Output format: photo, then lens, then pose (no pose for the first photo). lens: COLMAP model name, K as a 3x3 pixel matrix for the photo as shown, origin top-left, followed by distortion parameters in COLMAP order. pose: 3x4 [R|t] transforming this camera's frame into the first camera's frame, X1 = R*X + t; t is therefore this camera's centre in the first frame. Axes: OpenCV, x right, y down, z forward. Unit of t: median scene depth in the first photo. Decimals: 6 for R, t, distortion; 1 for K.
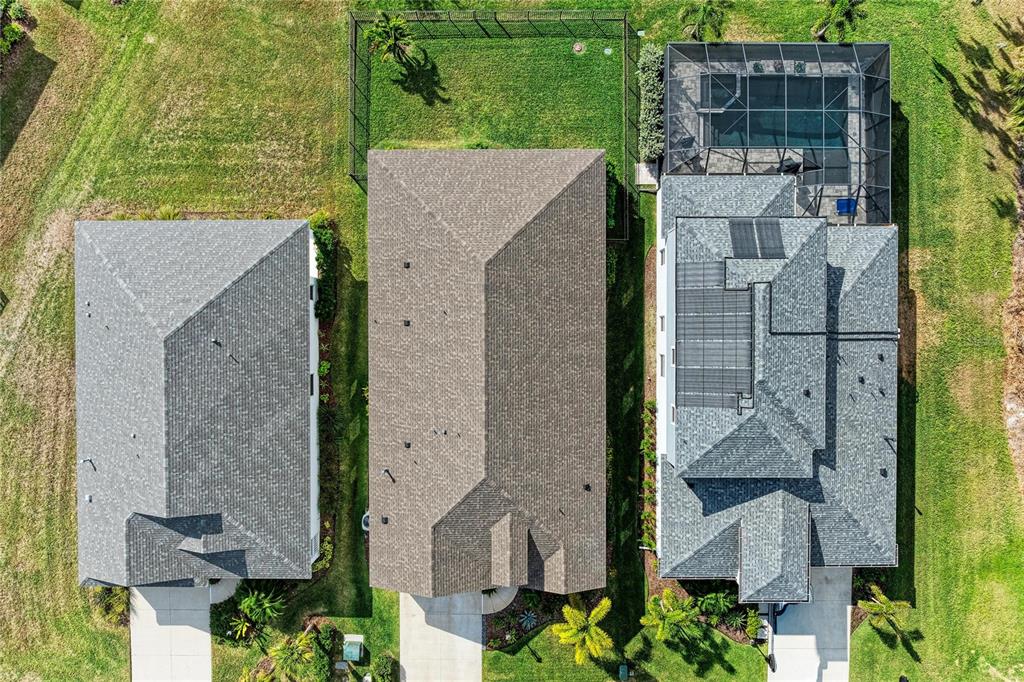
lens RADIAL K [[713.3, 0, 513.7], [0, 713.3, 343.5], [0, 0, 1]] dist [-0.028099, 0.028944]
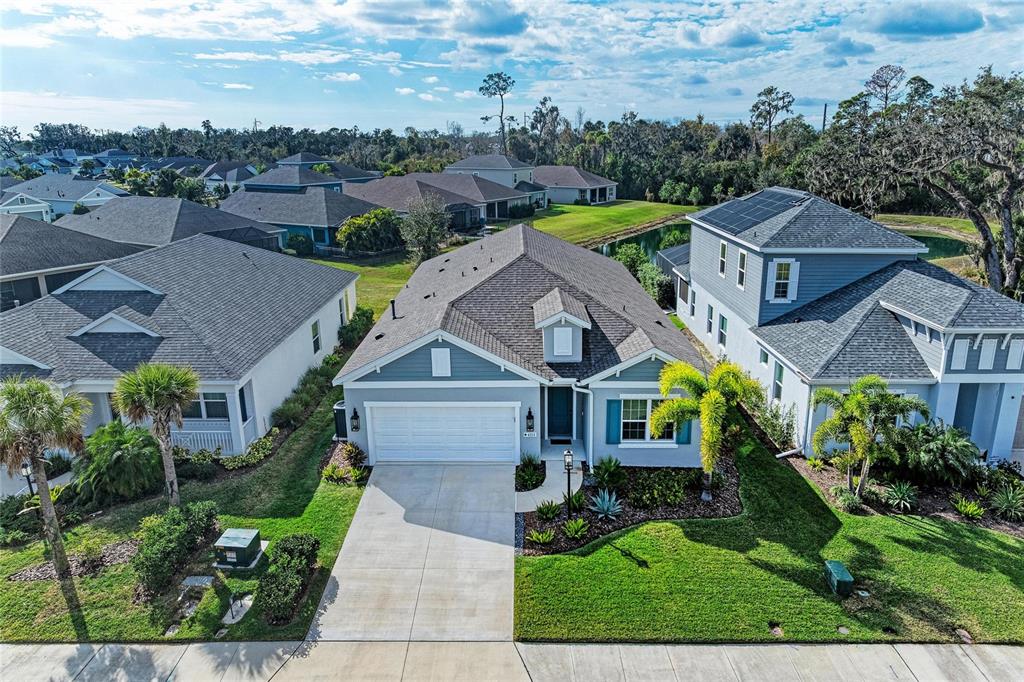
lens RADIAL K [[713.3, 0, 513.7], [0, 713.3, 343.5], [0, 0, 1]] dist [-0.028099, 0.028944]
pose [[0.999961, -0.008540, -0.002388, -0.043296], [0.000192, 0.290101, -0.956996, 0.838400], [0.008866, 0.956958, 0.290091, 0.733977]]
